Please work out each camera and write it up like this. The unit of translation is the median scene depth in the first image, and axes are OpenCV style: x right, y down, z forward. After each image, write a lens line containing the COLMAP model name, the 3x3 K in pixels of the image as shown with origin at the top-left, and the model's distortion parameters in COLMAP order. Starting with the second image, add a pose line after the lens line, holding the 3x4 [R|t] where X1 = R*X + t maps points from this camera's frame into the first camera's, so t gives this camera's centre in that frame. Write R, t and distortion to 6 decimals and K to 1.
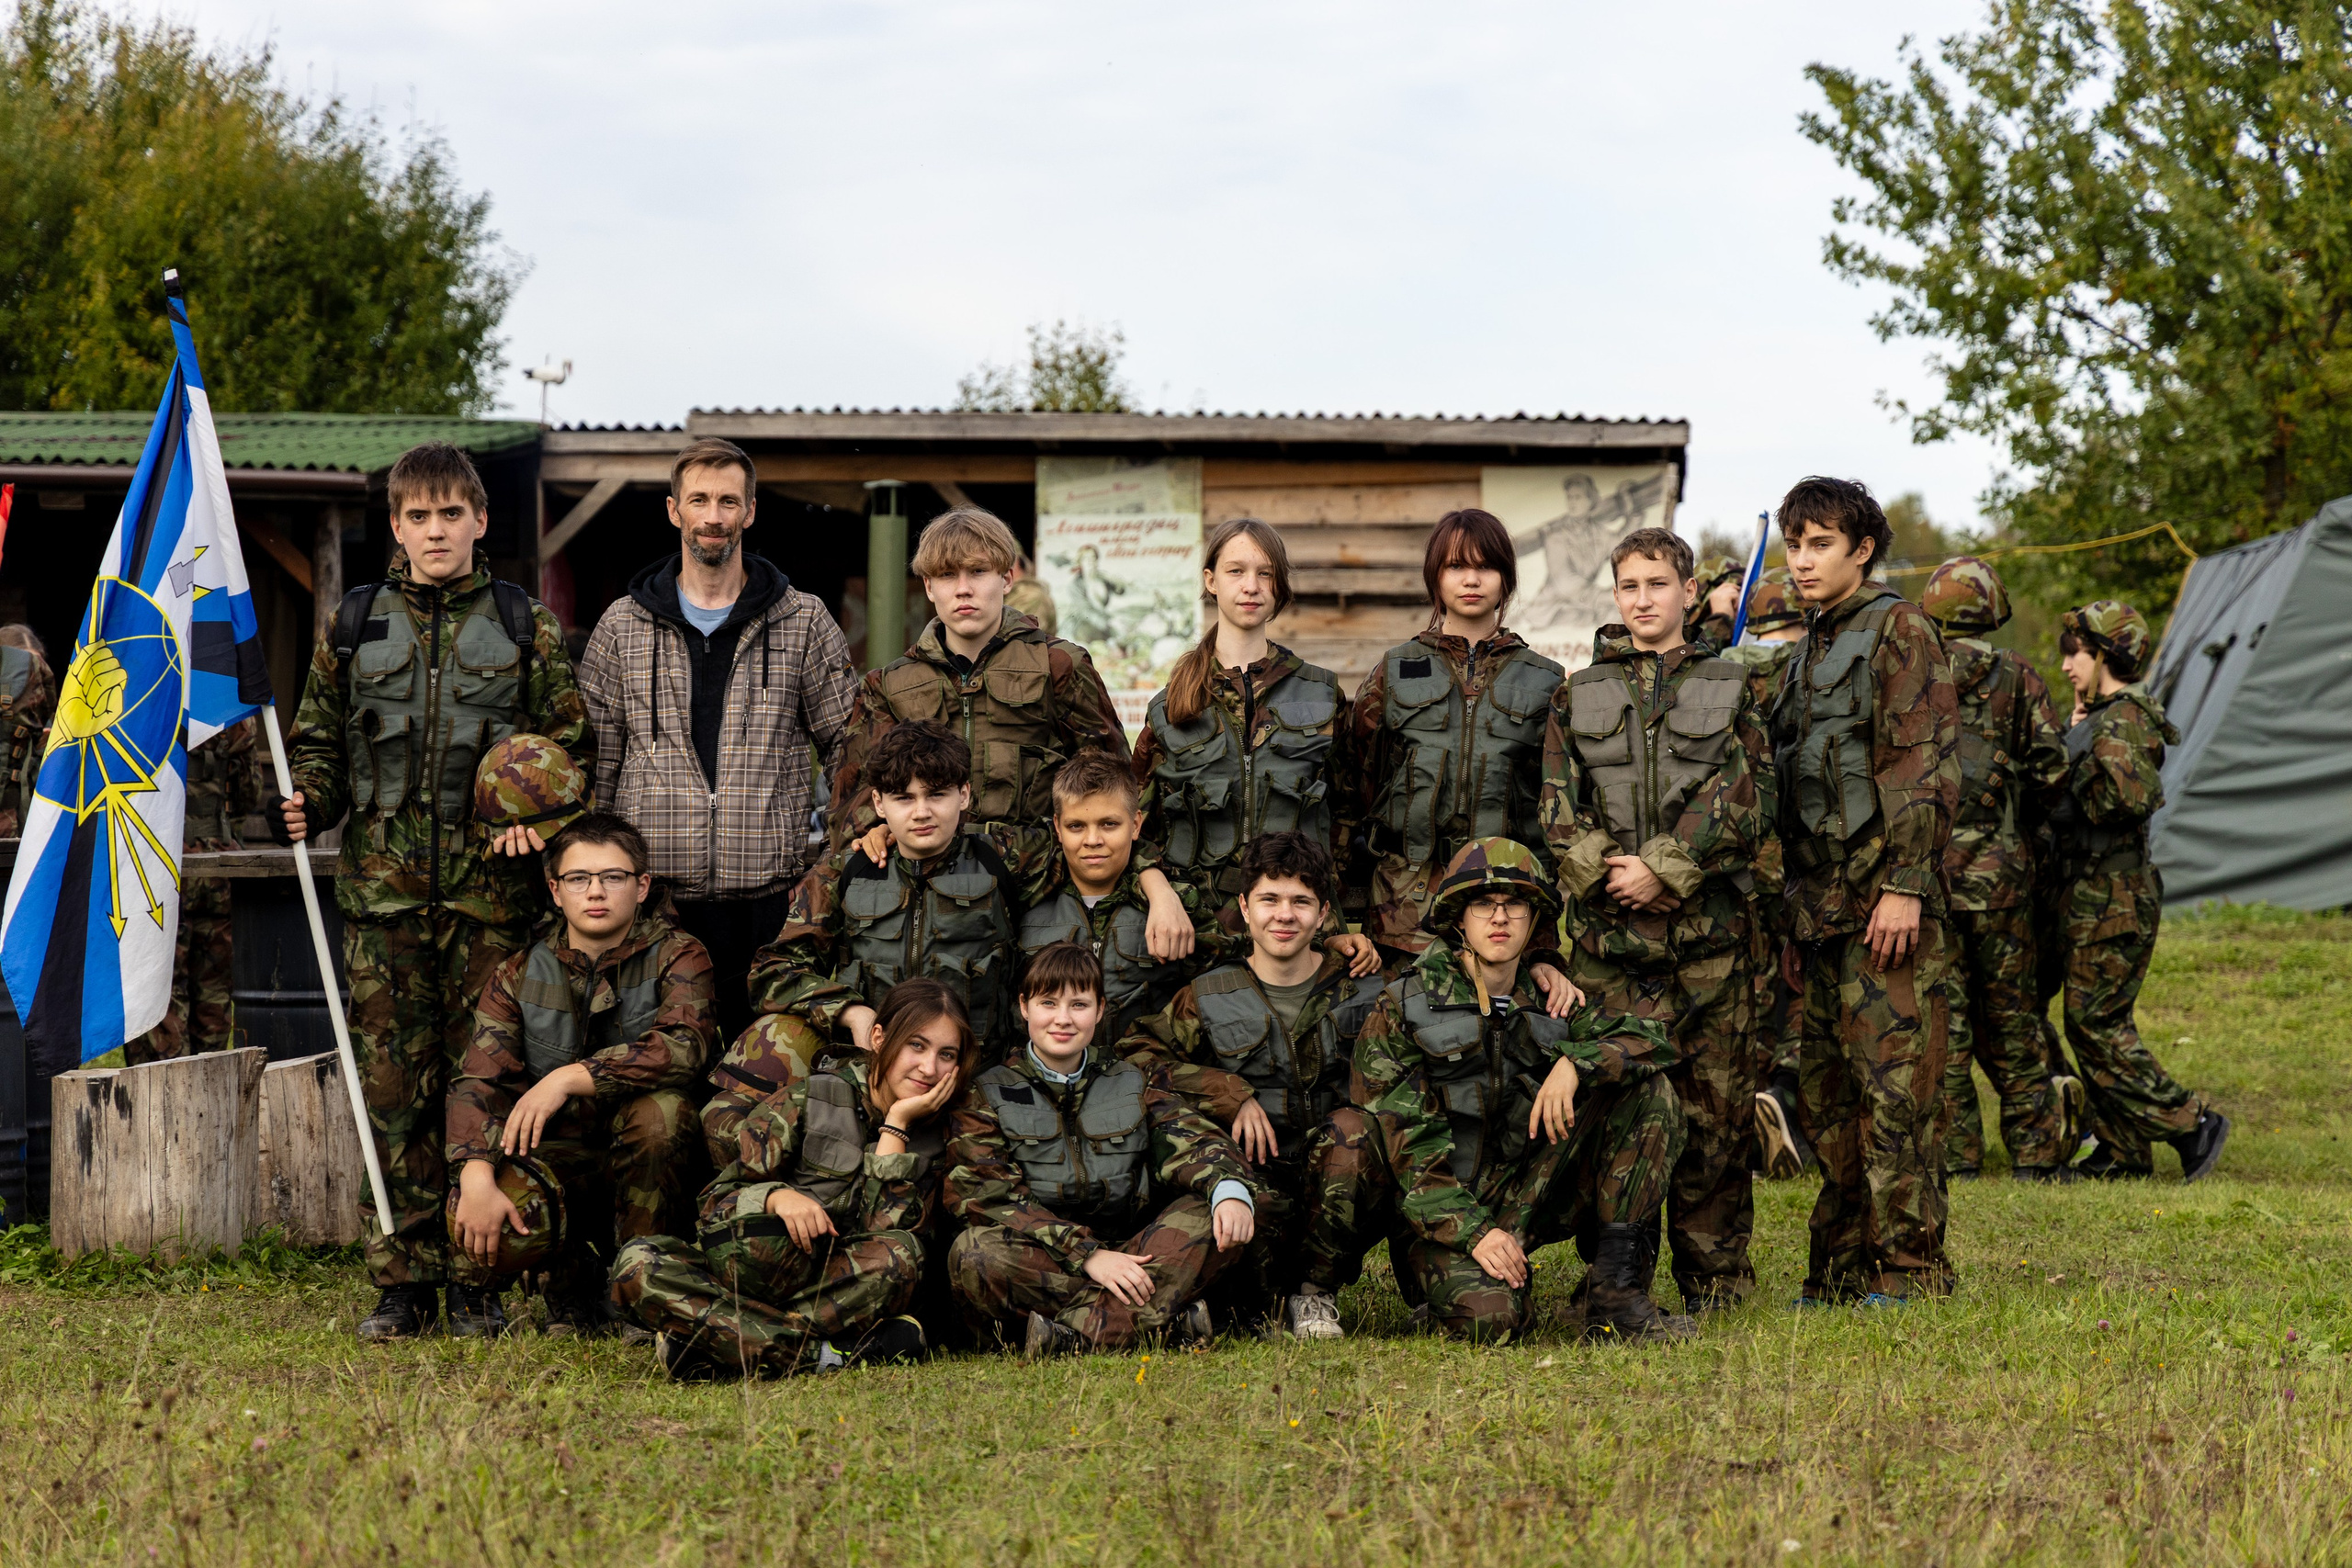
lens RADIAL K [[7261.1, 0, 1171.5], [0, 7261.1, 833.5], [0, 0, 1]] dist [1.449078, -12.448638]
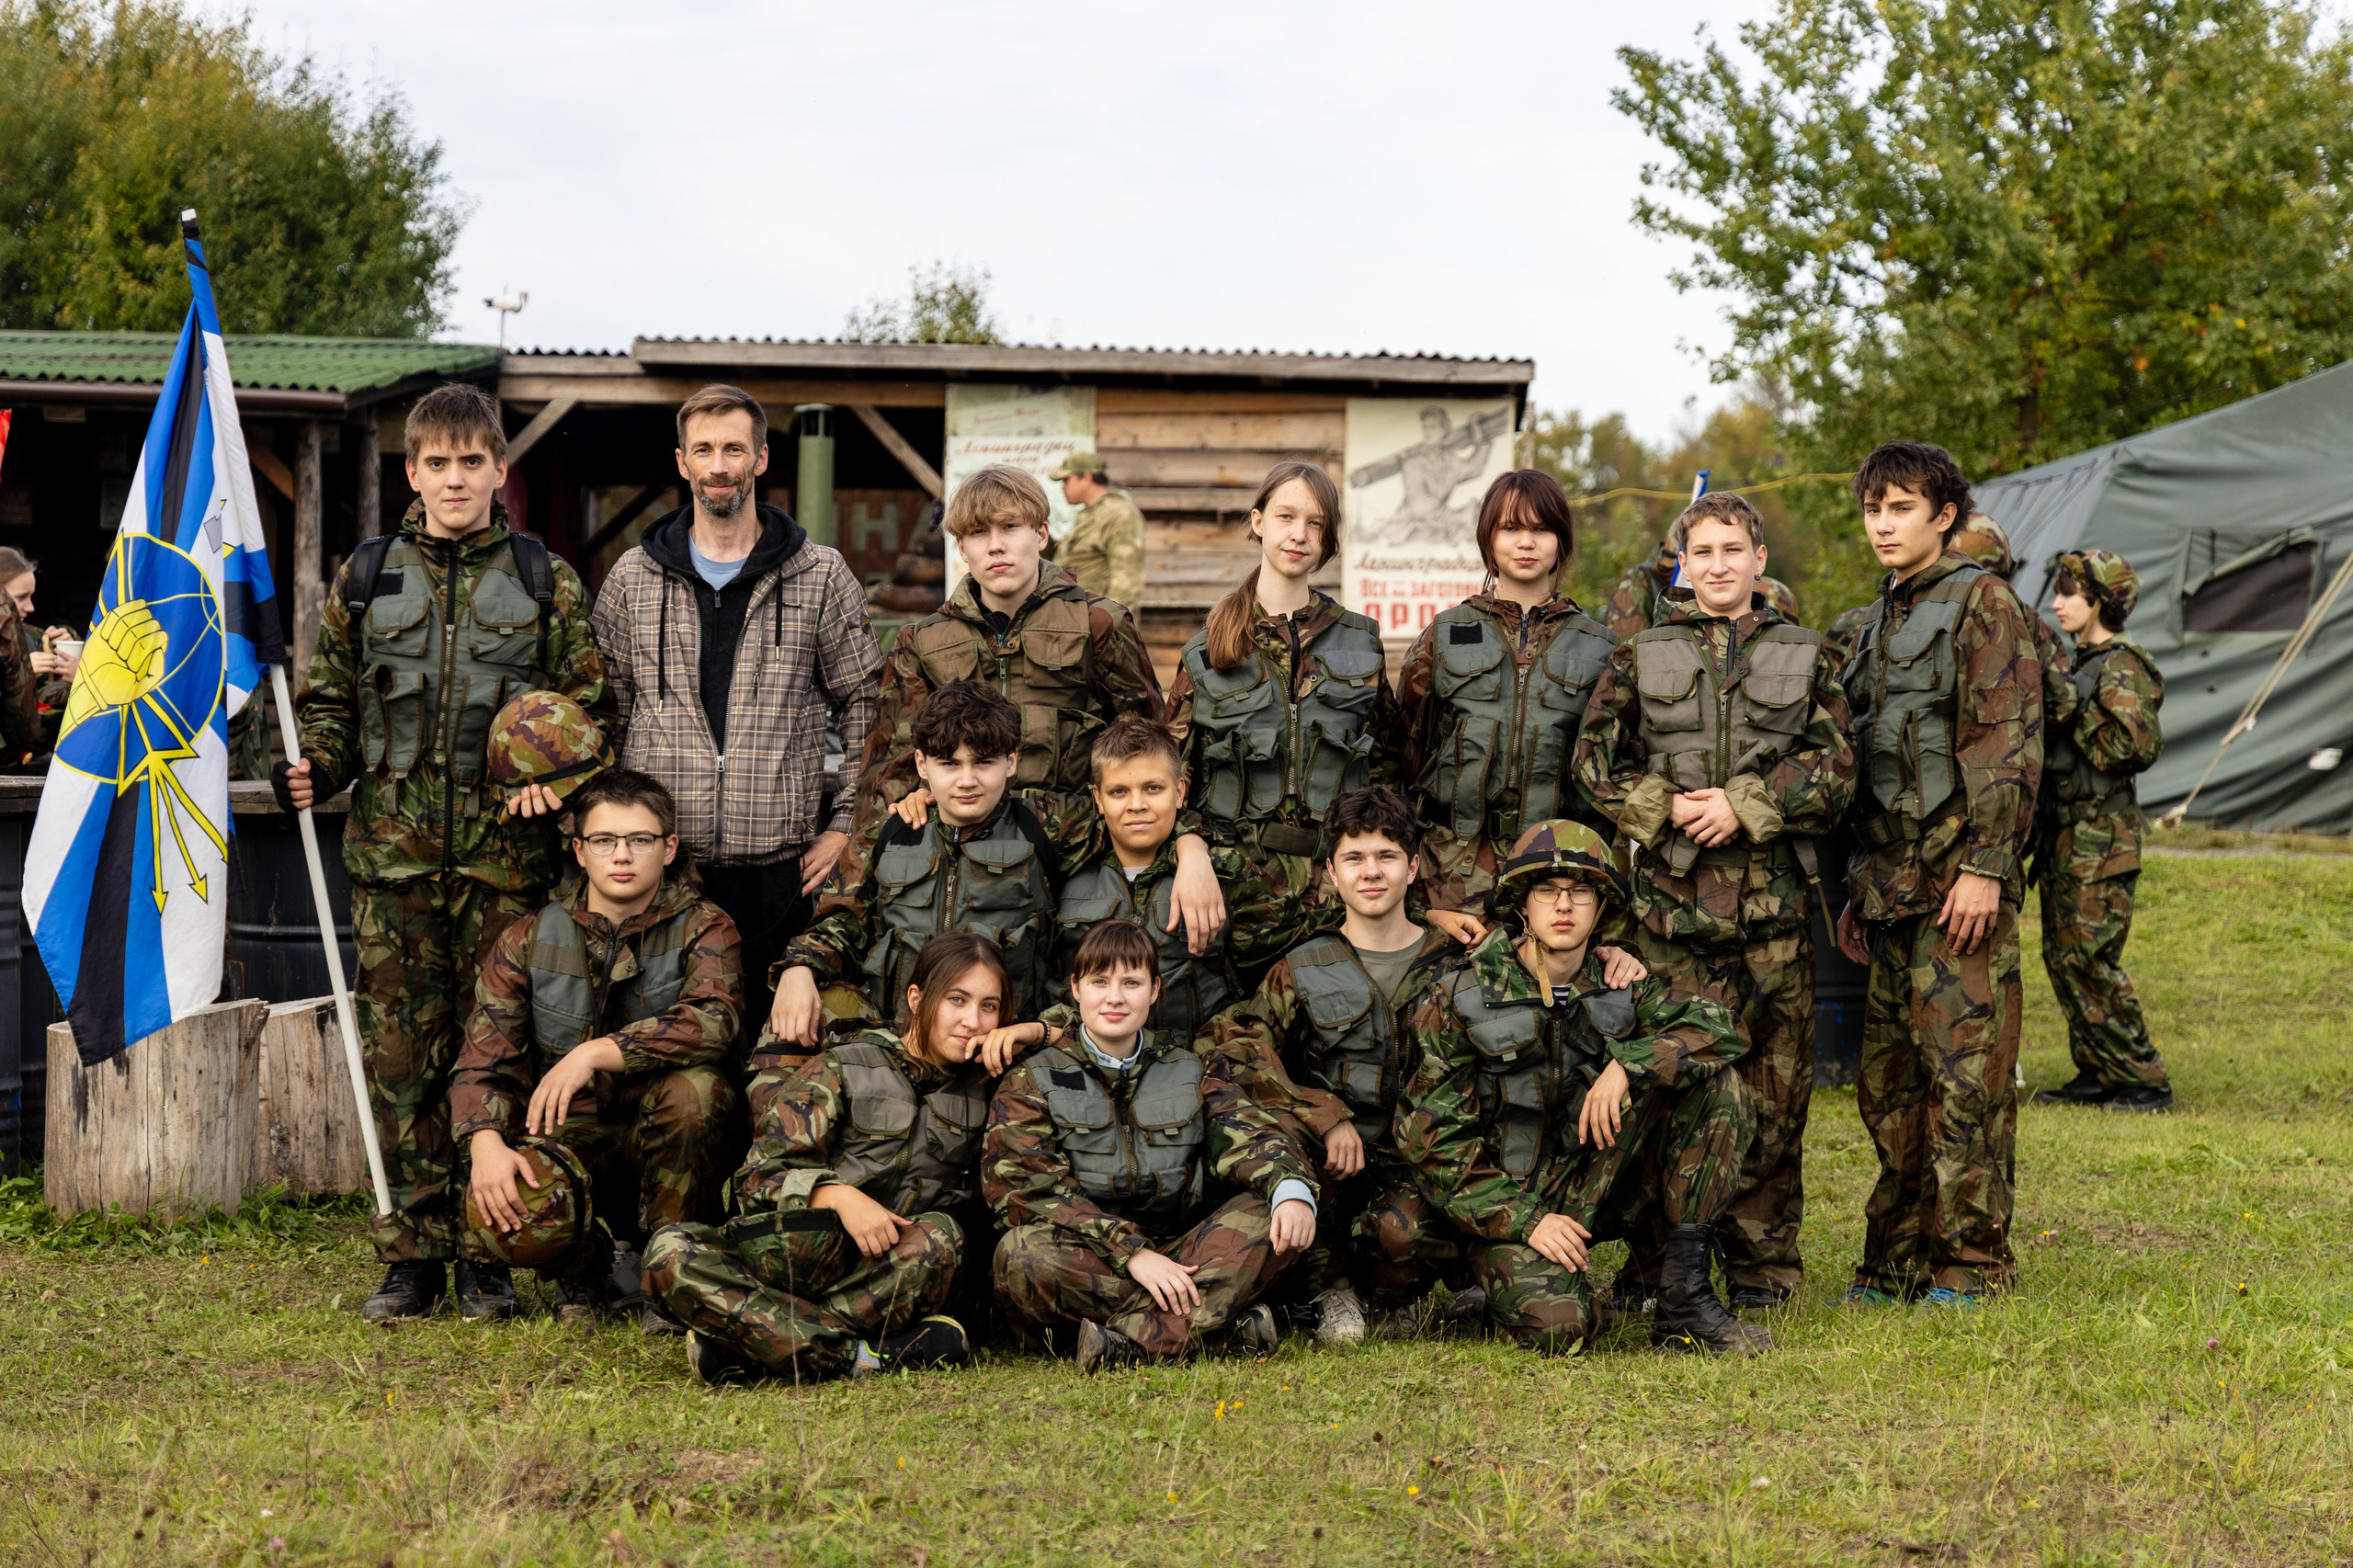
lens RADIAL K [[5547.7, 0, 1176.5], [0, 5547.7, 784.0], [0, 0, 1]] dist [1.049262, -7.096473]
pose [[0.999002, 0.008215, 0.043901, -0.020548], [-0.009245, 0.999685, 0.023316, -0.010725], [-0.043696, -0.023698, 0.998764, 0.143036]]
